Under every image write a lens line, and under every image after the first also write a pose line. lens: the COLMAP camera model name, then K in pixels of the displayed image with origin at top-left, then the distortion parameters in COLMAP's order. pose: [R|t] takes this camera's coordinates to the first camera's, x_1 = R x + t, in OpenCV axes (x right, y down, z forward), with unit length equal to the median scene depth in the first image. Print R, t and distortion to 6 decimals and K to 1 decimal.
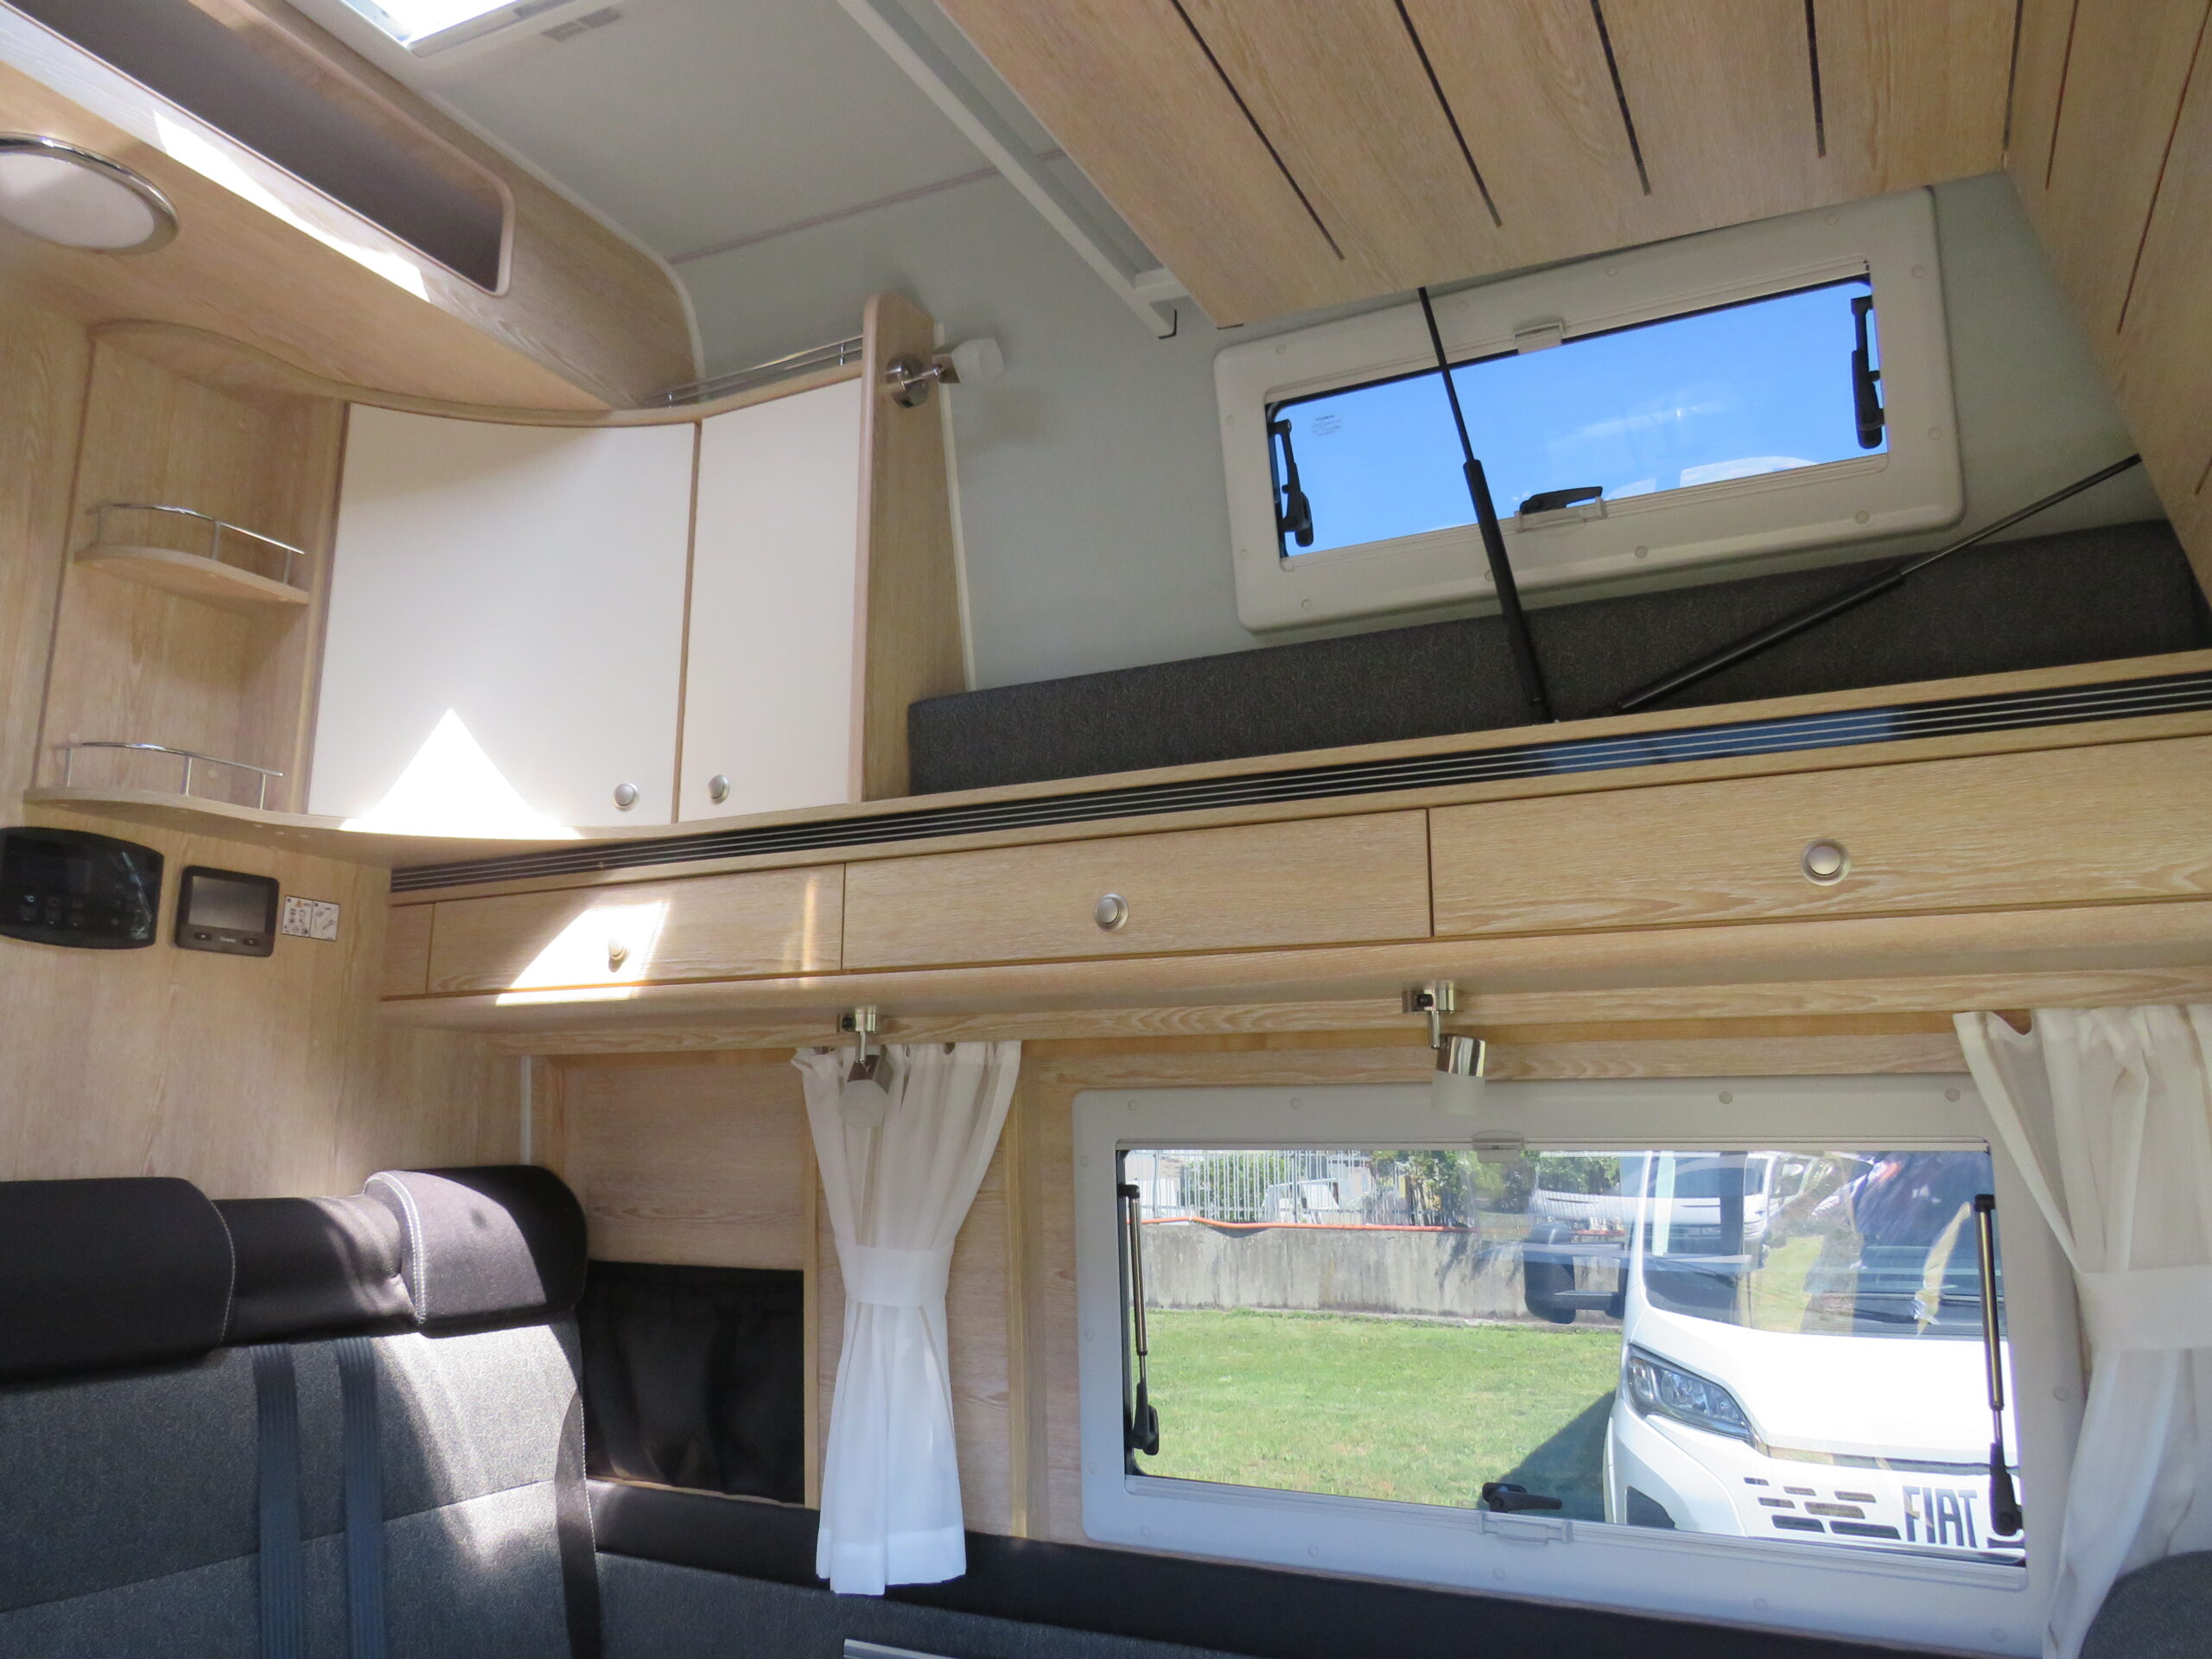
lens RADIAL K [[1606.6, 0, 1096.4], [0, 1606.6, 835.8], [0, 0, 1]] dist [-0.006388, -0.002126]
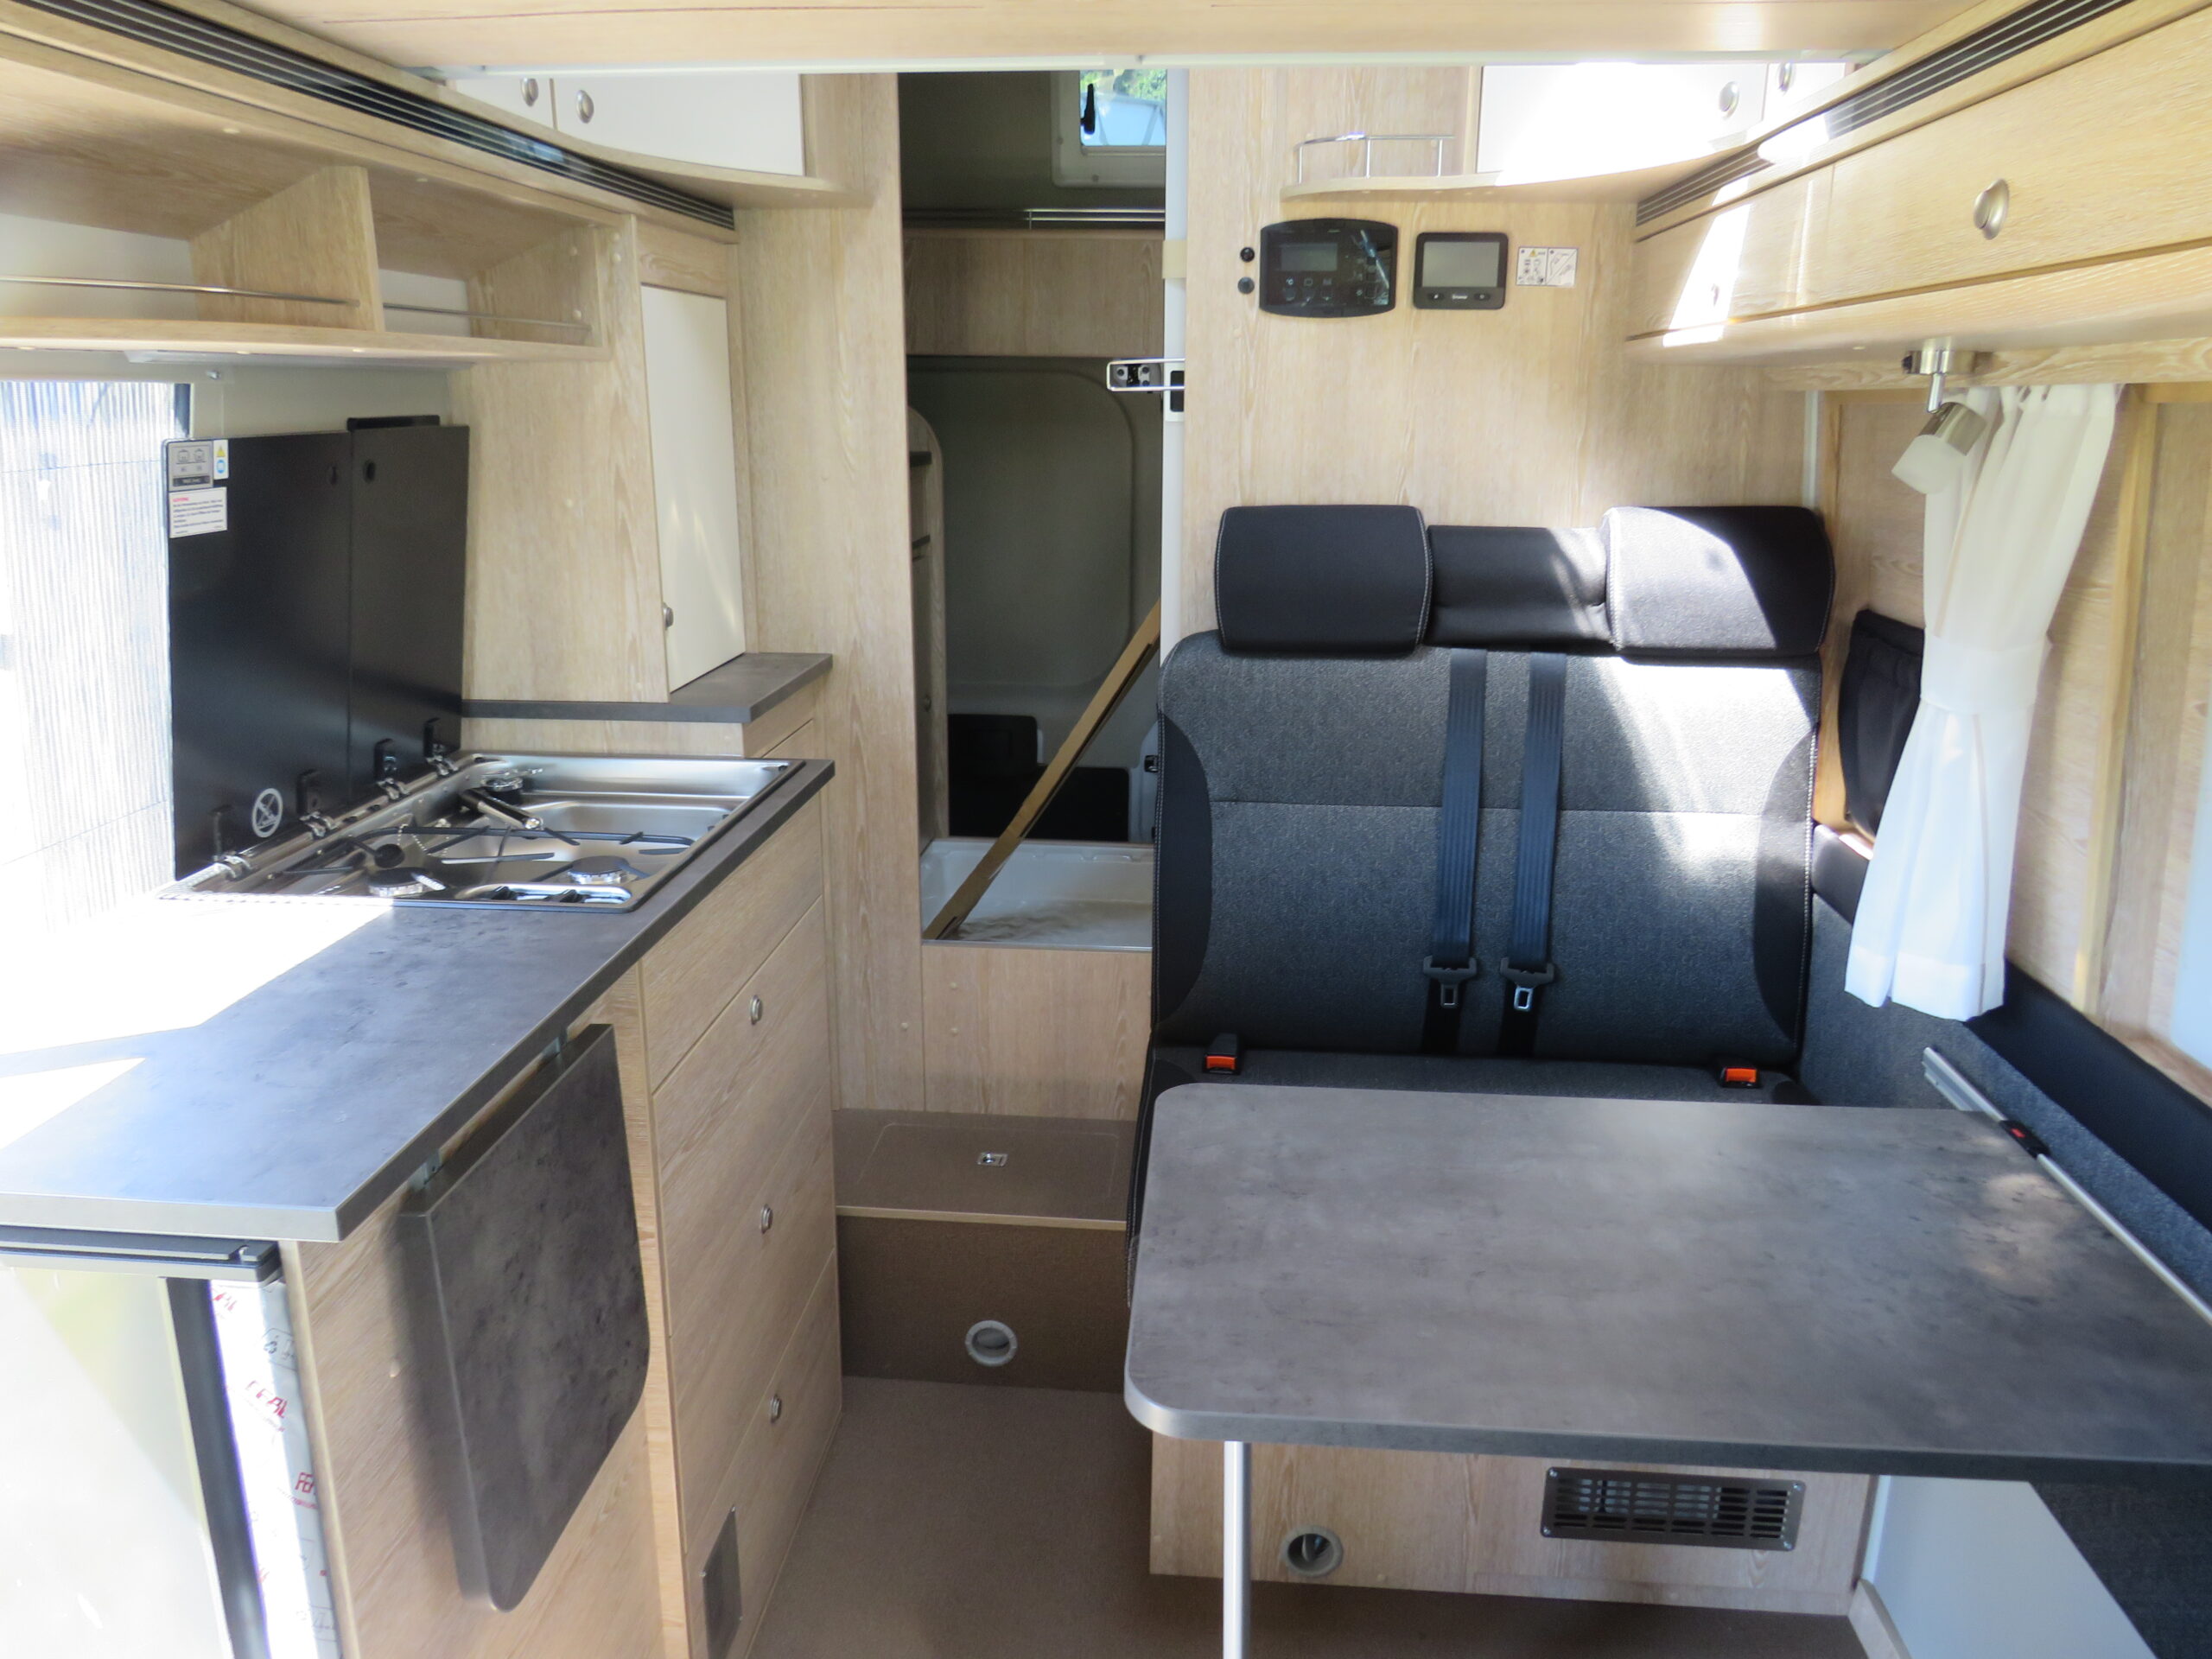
lens RADIAL K [[1606.6, 0, 1096.4], [0, 1606.6, 835.8], [0, 0, 1]] dist [-0.006388, -0.002126]
pose [[0.377808, 0.243494, -0.893292, 0.465650], [0.165590, 0.931475, 0.323936, 0.009728], [0.910956, -0.270306, 0.311599, 0.312846]]
